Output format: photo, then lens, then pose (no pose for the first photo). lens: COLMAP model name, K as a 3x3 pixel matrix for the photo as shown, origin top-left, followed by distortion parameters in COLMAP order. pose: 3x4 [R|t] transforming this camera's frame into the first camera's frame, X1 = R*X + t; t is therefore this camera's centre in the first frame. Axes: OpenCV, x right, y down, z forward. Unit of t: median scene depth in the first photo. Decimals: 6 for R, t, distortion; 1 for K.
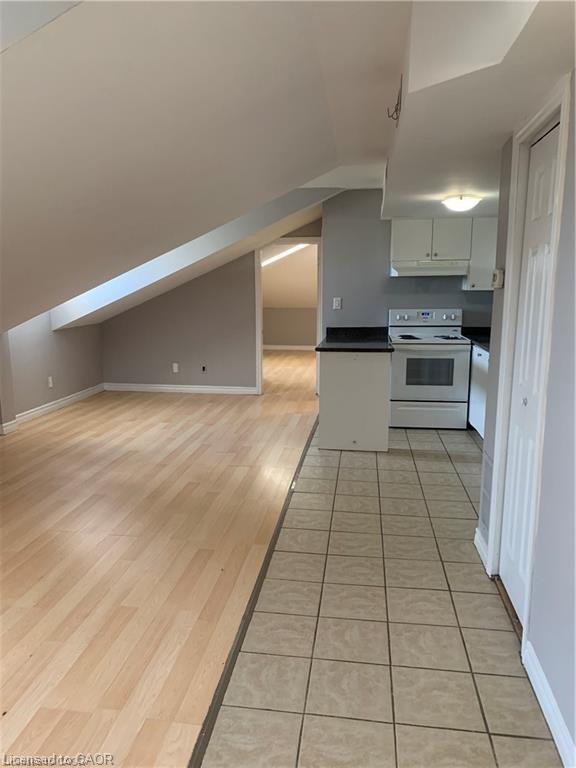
lens RADIAL K [[583.7, 0, 288.0], [0, 583.7, 384.0], [0, 0, 1]] dist [0.041482, -0.002719]
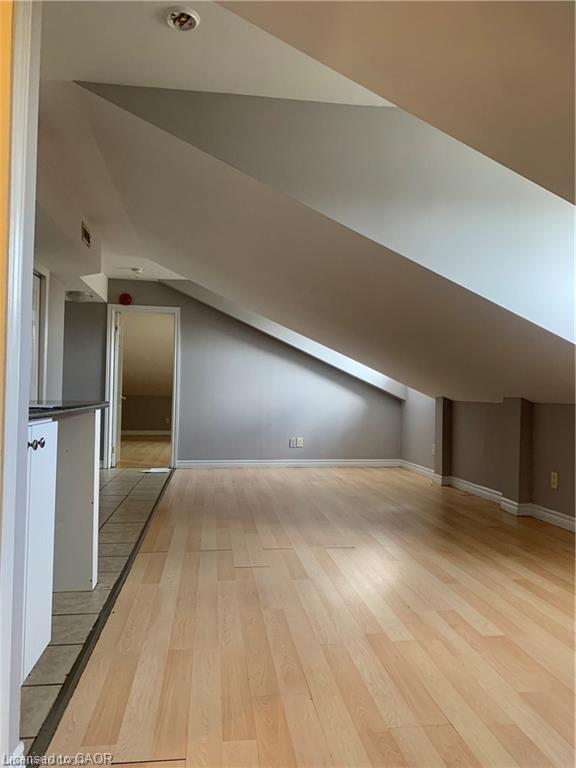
lens RADIAL K [[583.7, 0, 288.0], [0, 583.7, 384.0], [0, 0, 1]] dist [0.041482, -0.002719]
pose [[-0.965898, -0.023676, -0.257837, 0.021581], [-0.061132, 0.988510, 0.138240, -0.145030], [0.251601, 0.149288, -0.956248, 1.367718]]
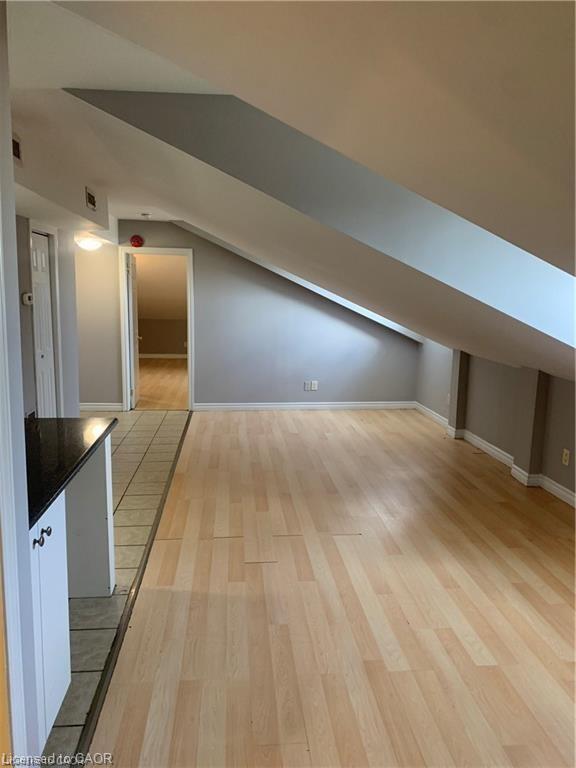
lens RADIAL K [[583.7, 0, 283.4], [0, 583.7, 384.1], [0, 0, 1]] dist [0.046919, -0.006114]
pose [[-0.976010, 0.014861, -0.217220, 0.010119], [-0.054184, 0.949702, 0.308432, -0.242469], [0.210878, 0.312802, -0.926113, 1.343963]]
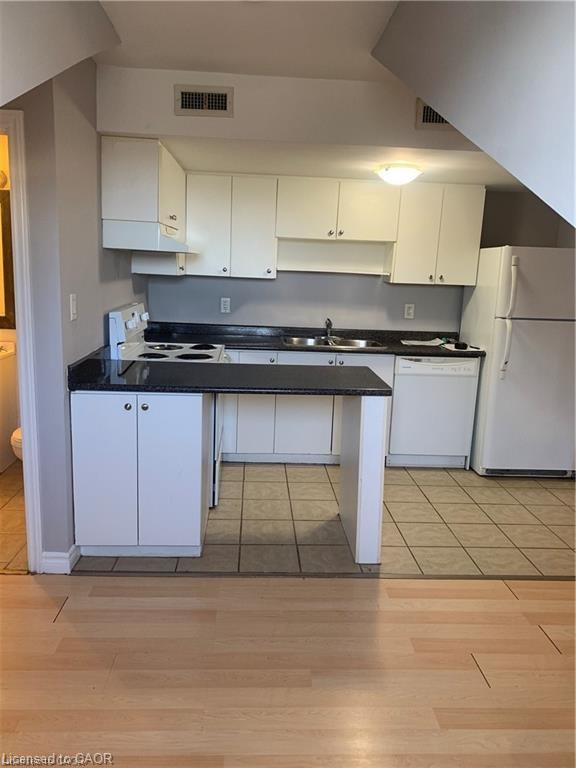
lens RADIAL K [[581.6, 0, 277.9], [0, 581.6, 375.2], [0, 0, 1]] dist [0.055221, -0.001873]
pose [[-0.174290, -0.186020, 0.966964, -0.395254], [0.128467, 0.969306, 0.209626, -0.175768], [-0.976278, 0.160758, -0.145043, 1.013924]]
